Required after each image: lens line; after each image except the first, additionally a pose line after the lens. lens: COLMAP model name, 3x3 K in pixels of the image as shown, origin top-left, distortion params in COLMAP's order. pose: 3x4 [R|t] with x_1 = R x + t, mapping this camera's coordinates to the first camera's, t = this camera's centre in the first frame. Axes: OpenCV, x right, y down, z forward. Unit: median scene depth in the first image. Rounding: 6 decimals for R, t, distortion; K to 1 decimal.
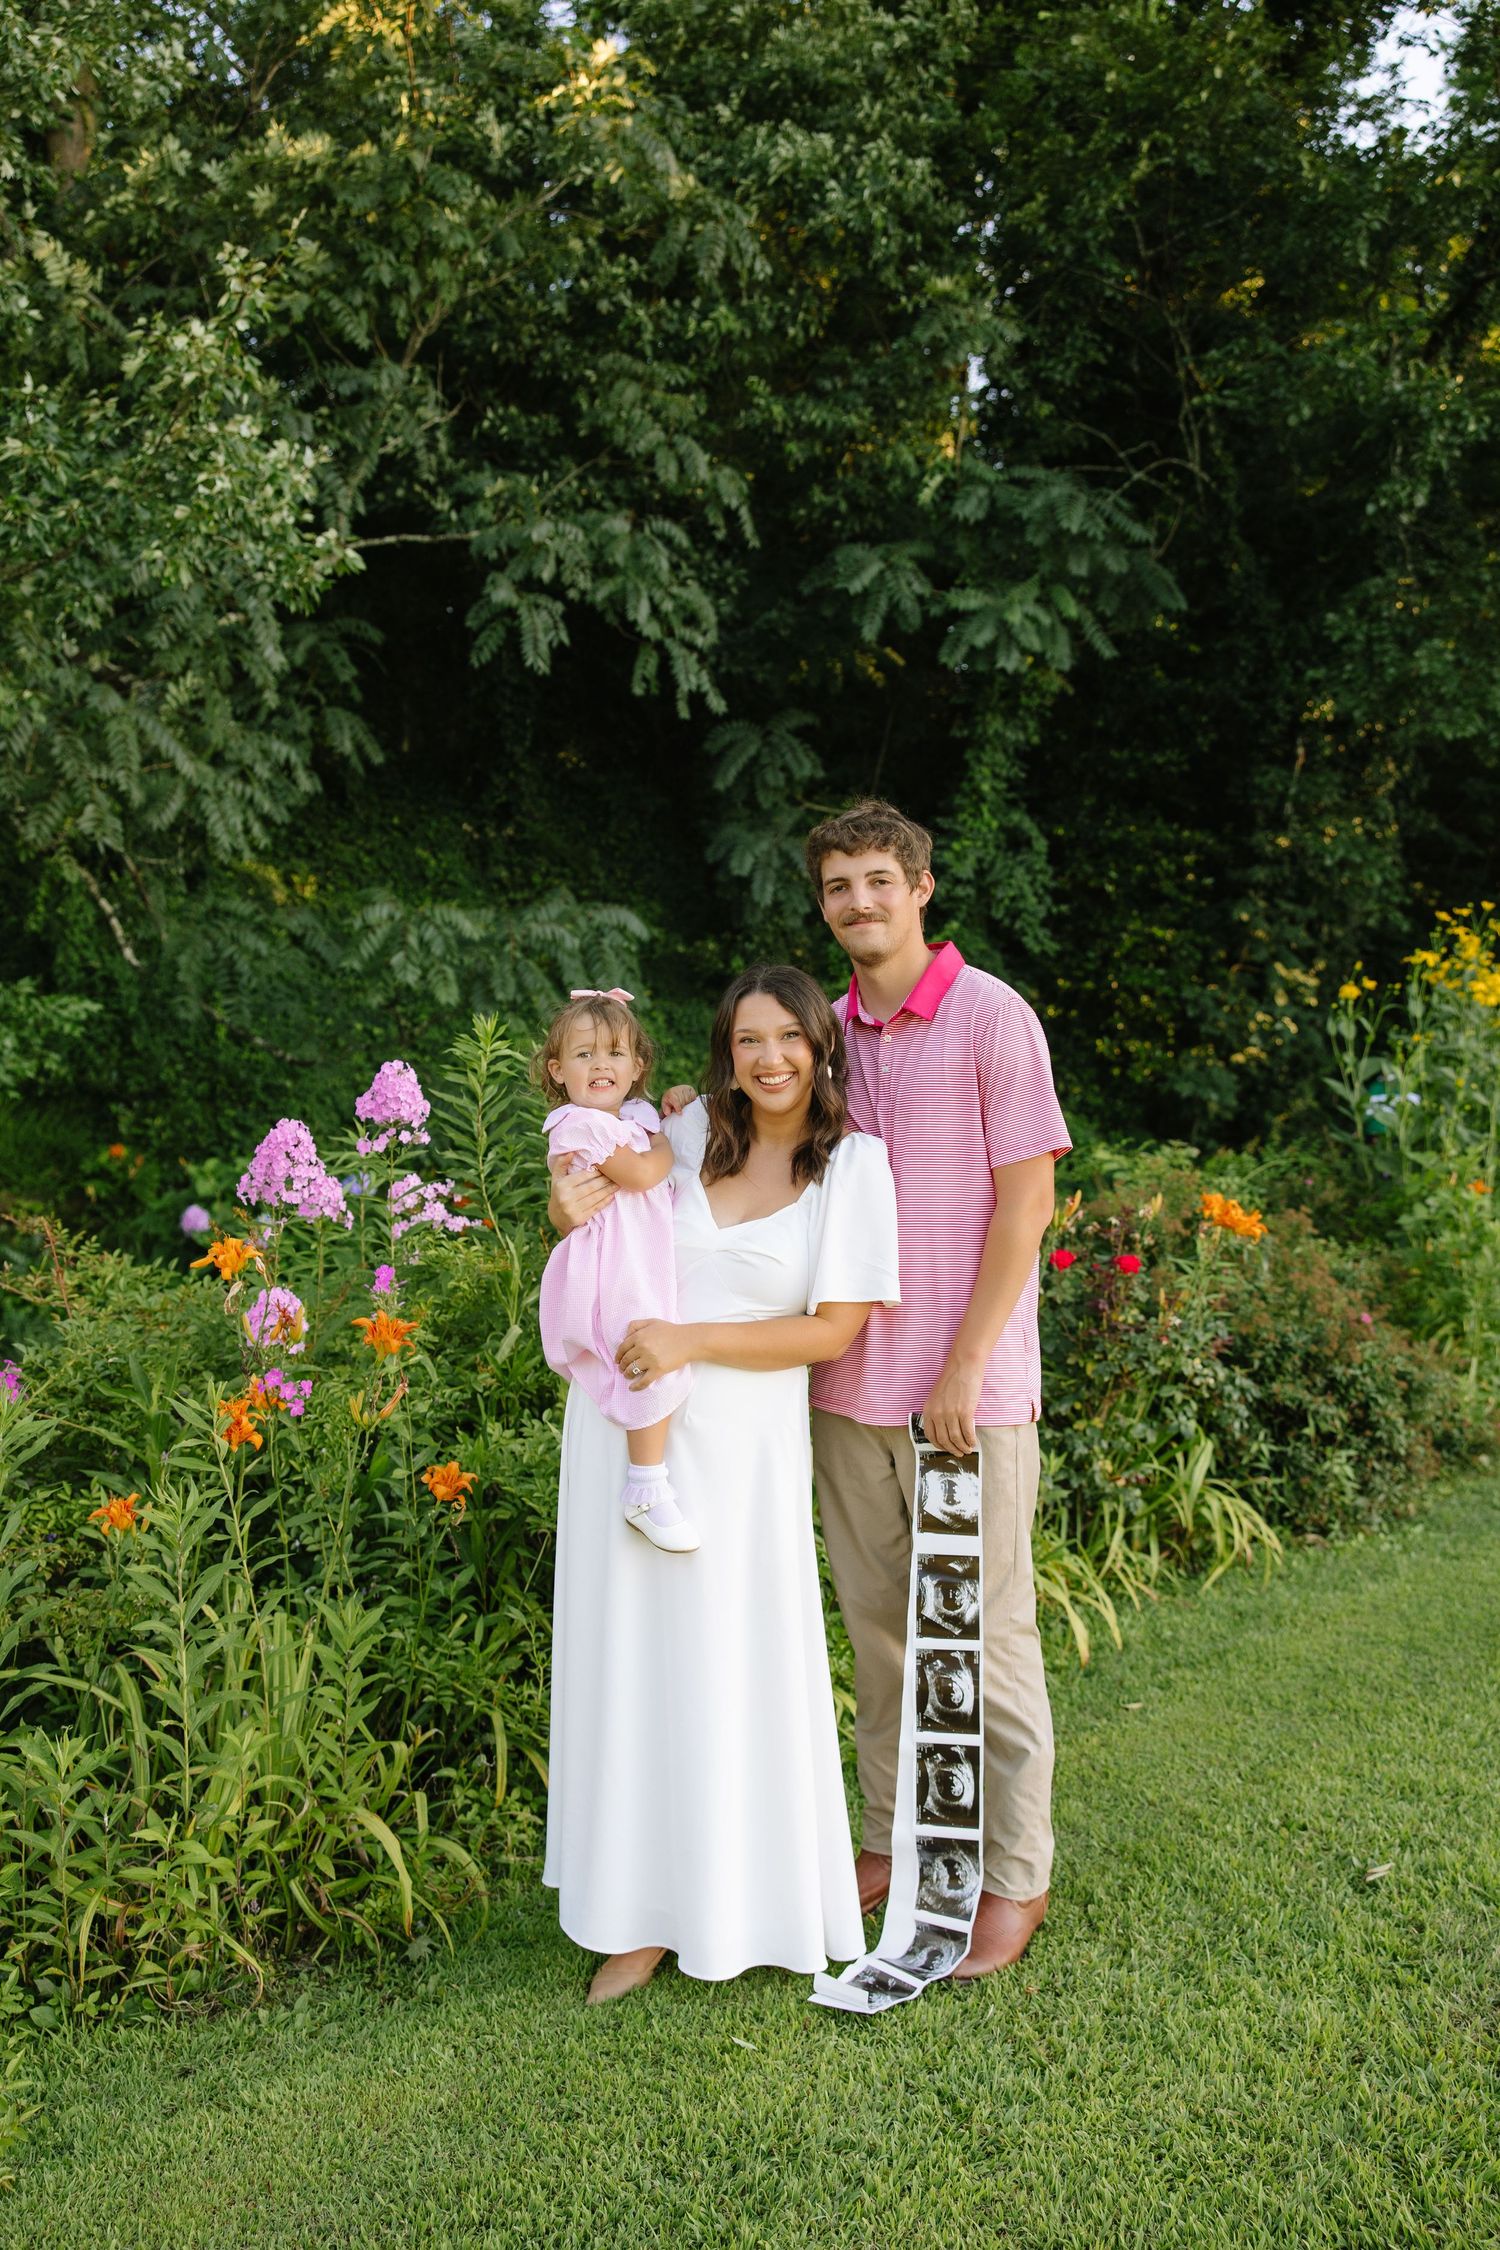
lens RADIAL K [[2295.9, 0, 750.0], [0, 2295.9, 1125.0], [0, 0, 1]] dist [0.015580, 0.007881]
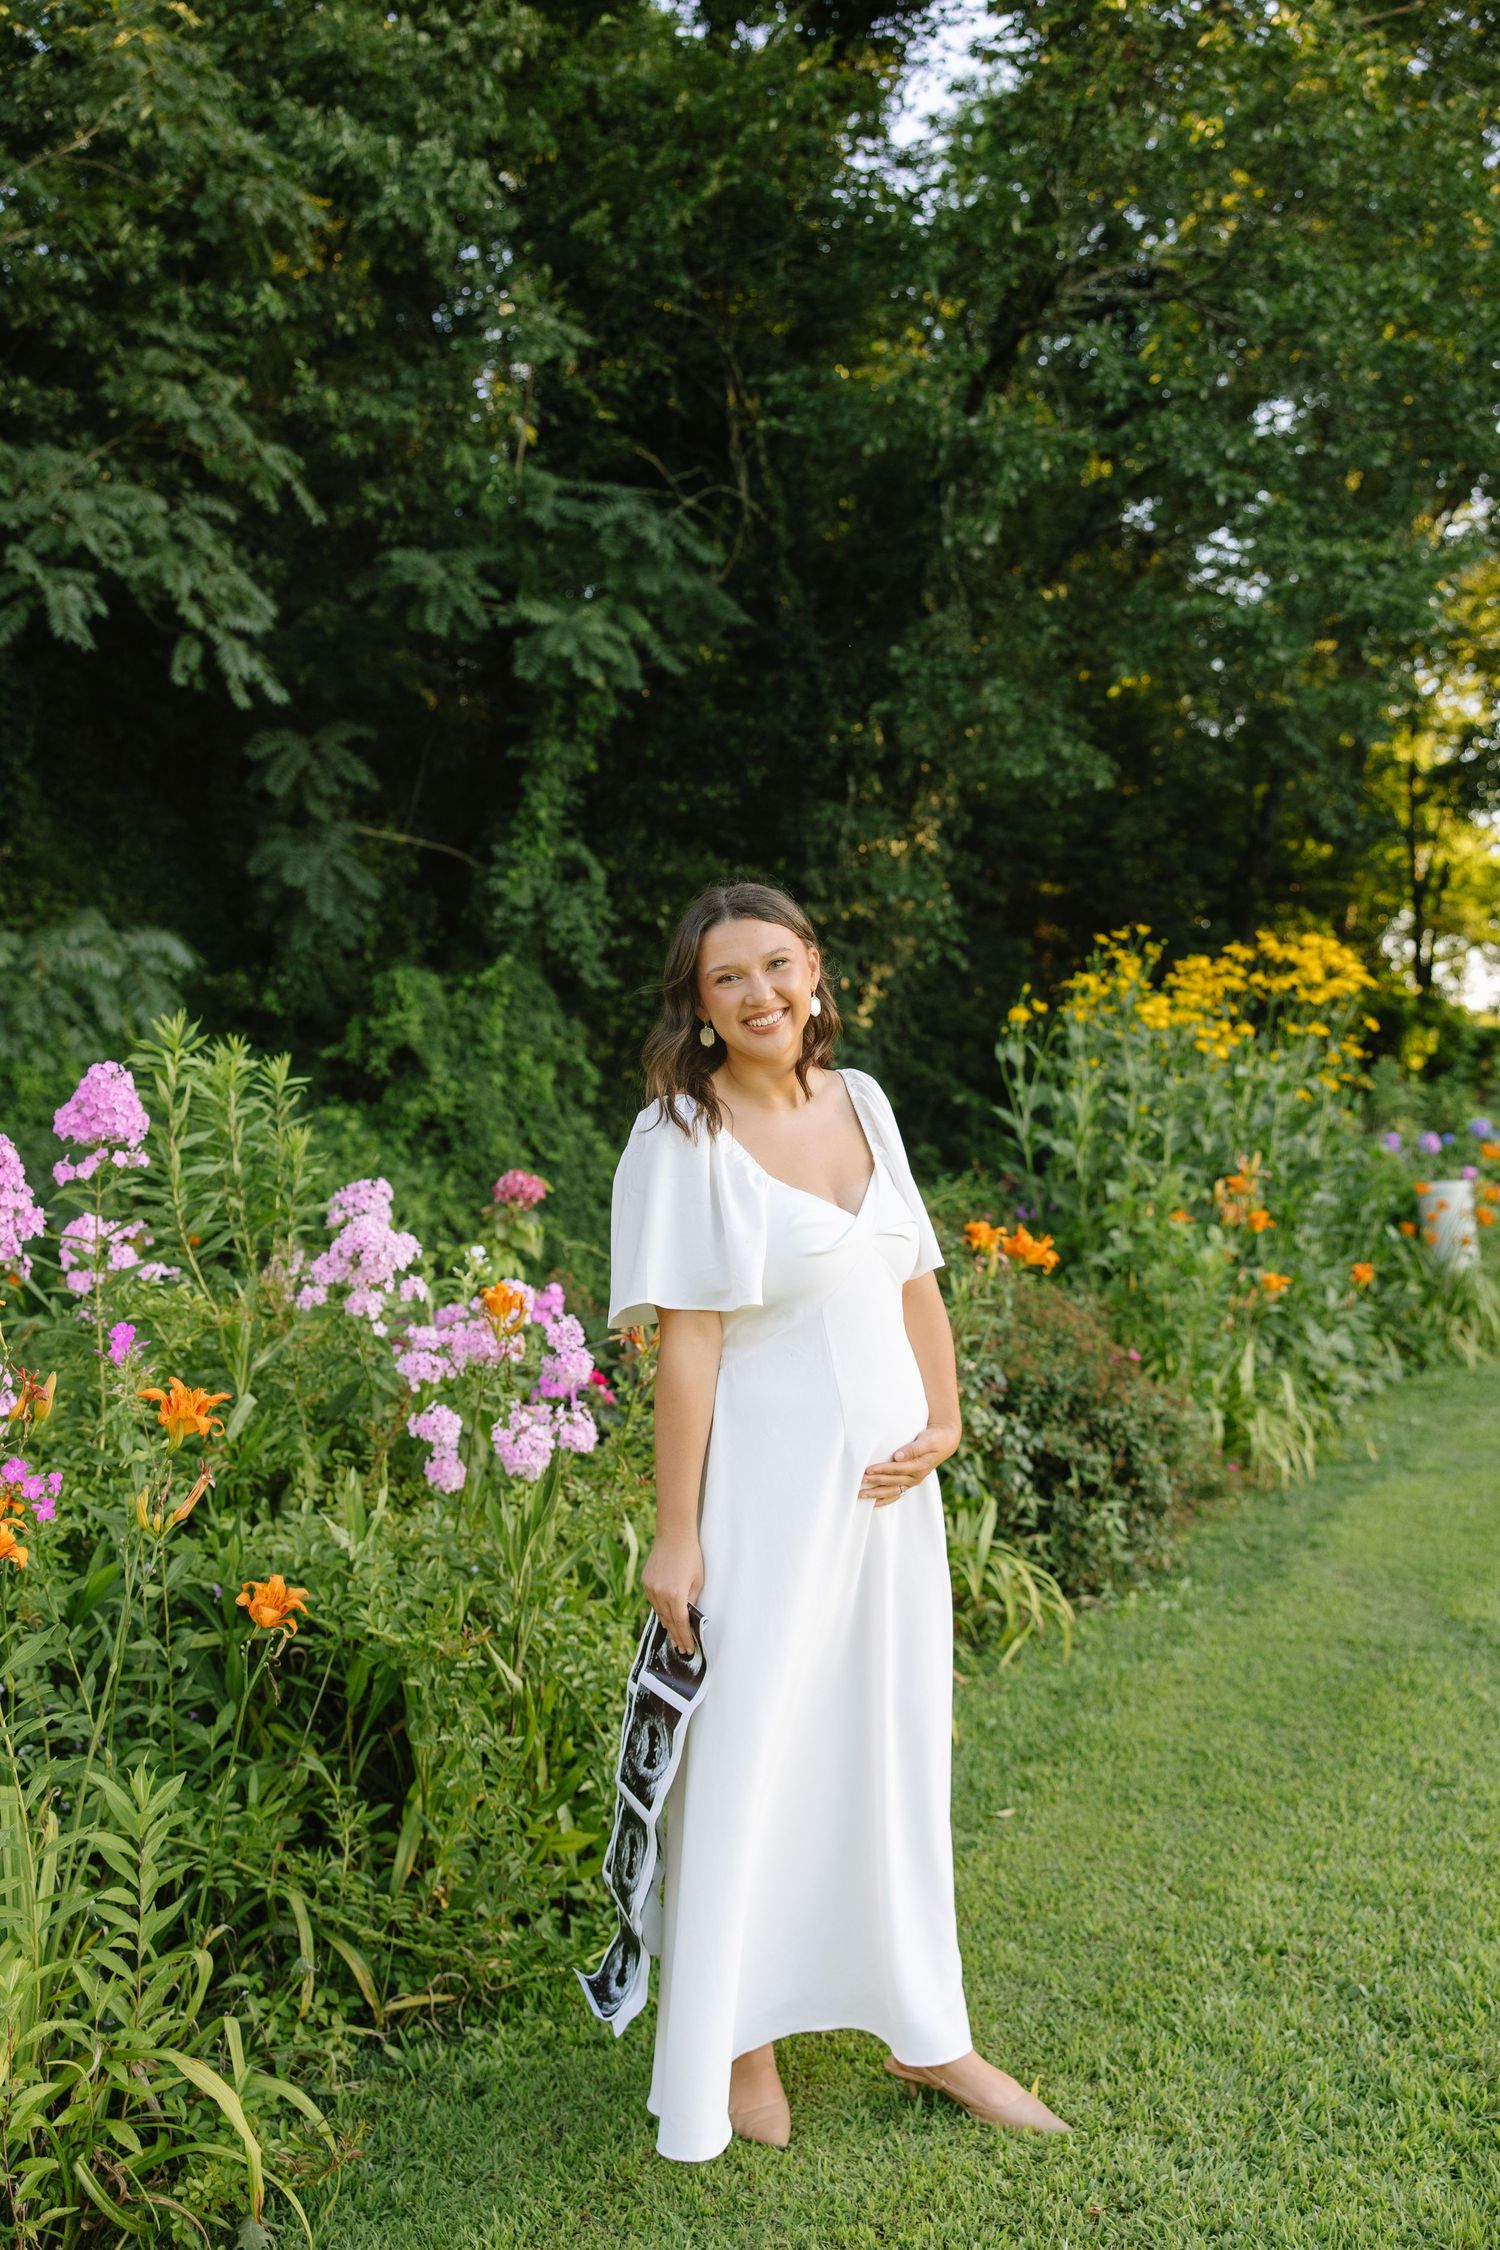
lens RADIAL K [[2295.7, 0, 750.0], [0, 2295.7, 1125.0], [0, 0, 1]] dist [0.002146, -0.002412]
pose [[0.970161, -0.005000, 0.242408, -0.092307], [0.011120, 0.999653, -0.023885, 0.010449], [-0.242205, 0.025868, 0.969880, 0.128684]]
